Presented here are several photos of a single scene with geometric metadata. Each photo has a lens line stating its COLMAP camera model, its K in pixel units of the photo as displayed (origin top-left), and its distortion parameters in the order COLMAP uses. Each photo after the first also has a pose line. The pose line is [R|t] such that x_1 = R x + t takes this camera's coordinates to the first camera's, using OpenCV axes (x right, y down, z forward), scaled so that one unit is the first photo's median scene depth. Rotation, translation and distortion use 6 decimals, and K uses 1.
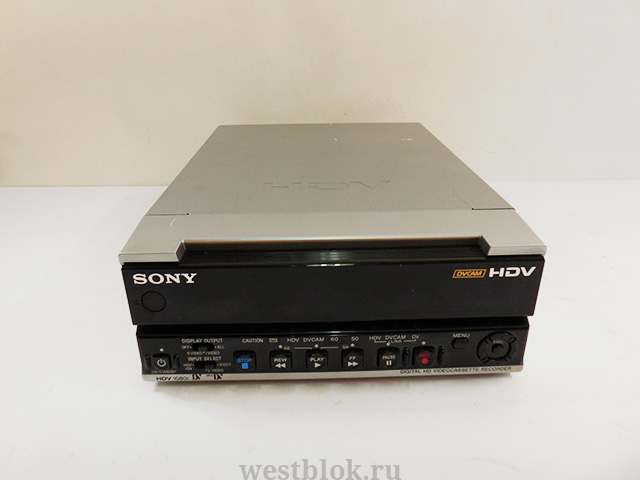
lens RADIAL K [[489.2, 0, 320.0], [0, 489.2, 240.0], [0, 0, 1]] dist [-0.061337, 0.050199]
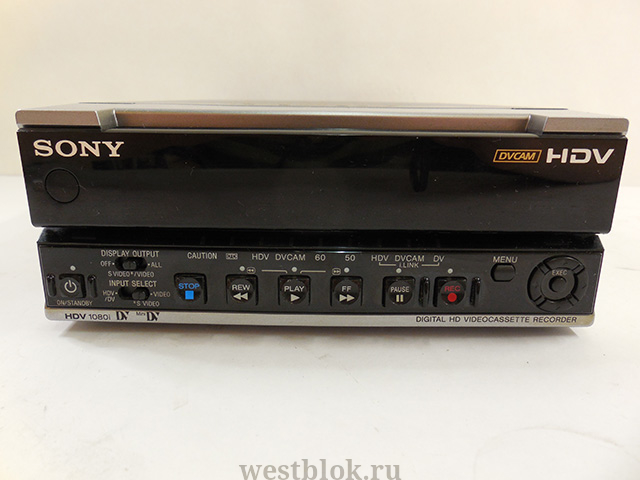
lens RADIAL K [[489.2, 0, 320.0], [0, 489.2, 240.0], [0, 0, 1]] dist [-0.061337, 0.050199]
pose [[0.999402, 0.029152, -0.018612, 0.040607], [-0.031486, 0.989545, -0.140749, 0.272502], [0.014315, 0.141251, 0.989870, 0.311184]]
